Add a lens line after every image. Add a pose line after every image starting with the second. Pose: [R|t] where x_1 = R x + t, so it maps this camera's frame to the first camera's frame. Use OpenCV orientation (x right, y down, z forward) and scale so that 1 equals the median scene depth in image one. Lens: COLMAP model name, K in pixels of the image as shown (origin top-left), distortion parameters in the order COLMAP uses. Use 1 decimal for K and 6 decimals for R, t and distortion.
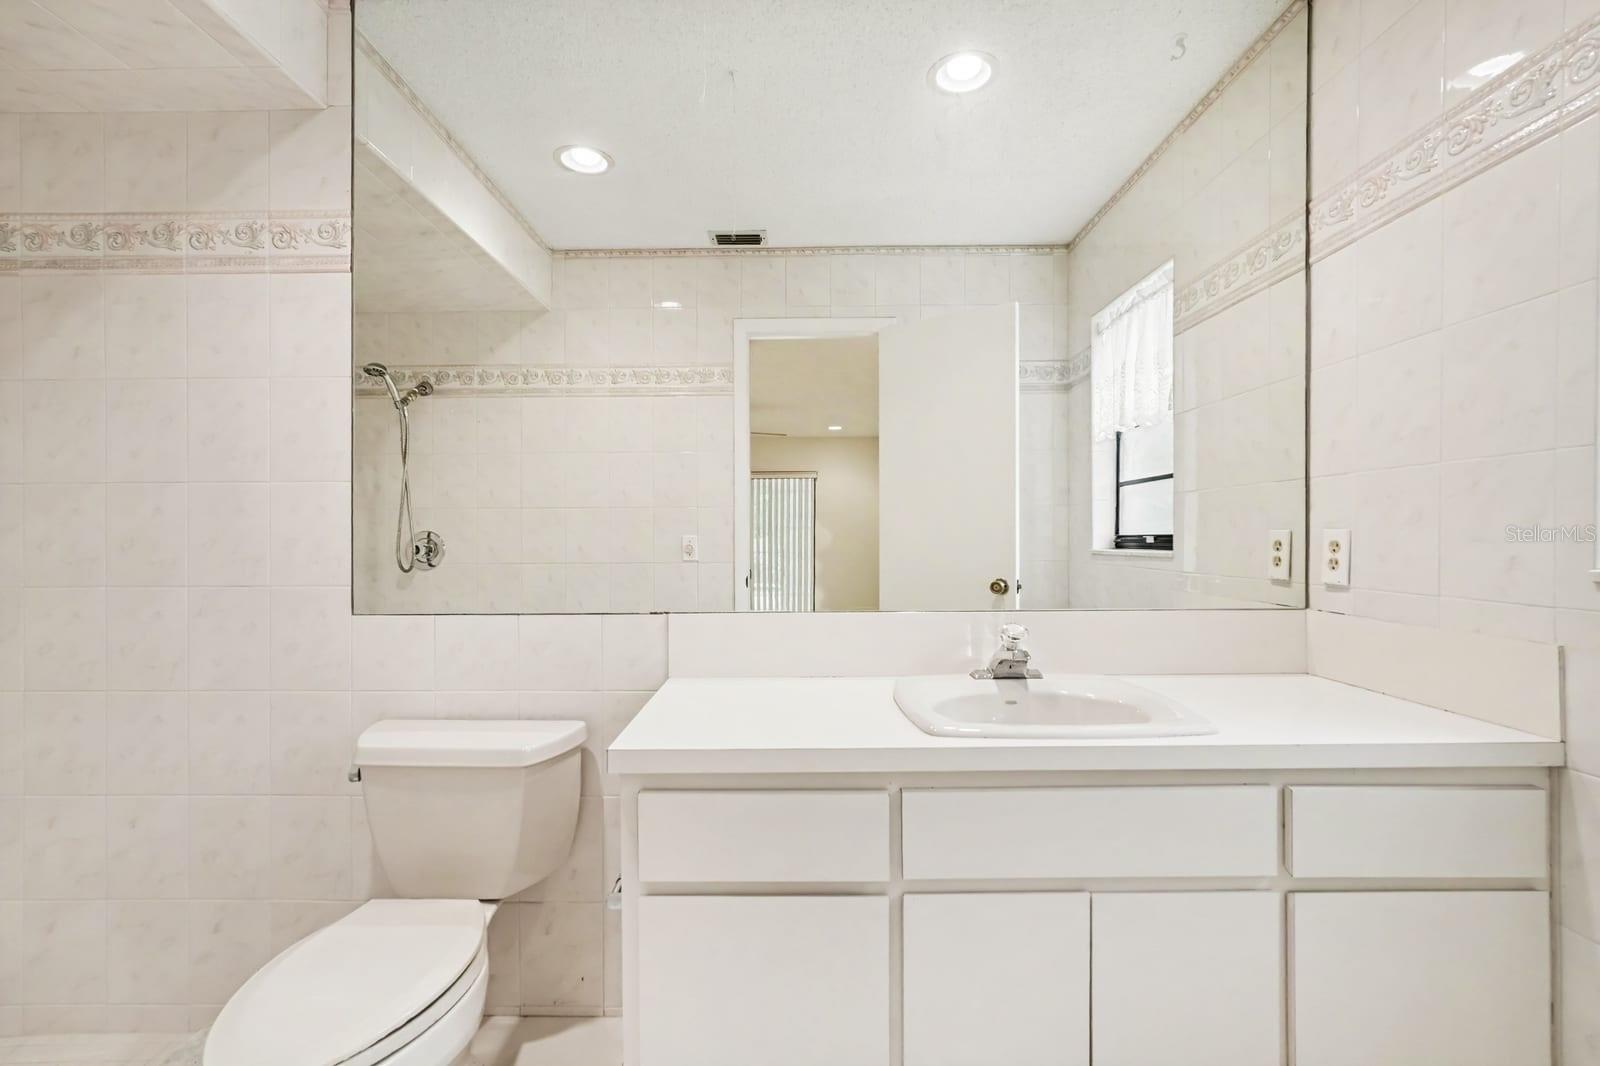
lens RADIAL K [[704.3, 0, 795.9], [0, 704.3, 544.7], [0, 0, 1]] dist [0.001375, 0.002496]
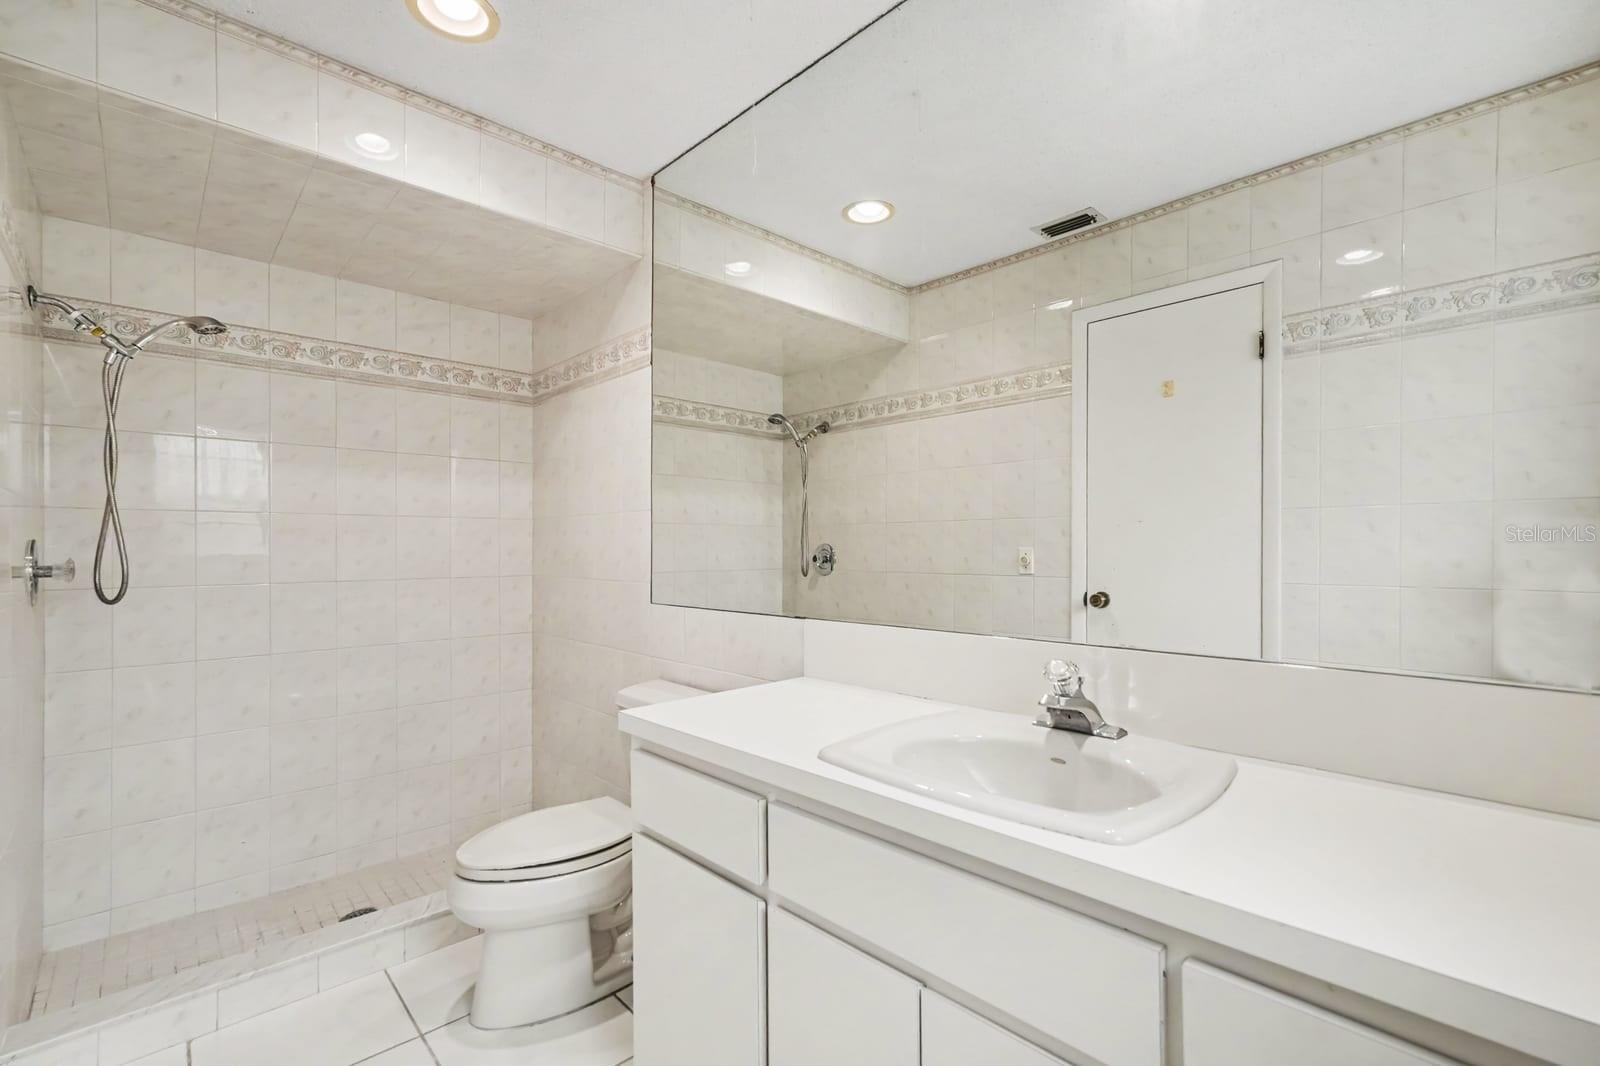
lens RADIAL K [[704.3, 0, 802.2], [0, 704.3, 540.9], [0, 0, 1]] dist [0.001375, 0.002496]
pose [[0.706053, -0.003989, -0.708148, 0.318896], [-0.009935, 0.999830, -0.015538, -0.004154], [0.708089, 0.018006, 0.705893, 0.109818]]
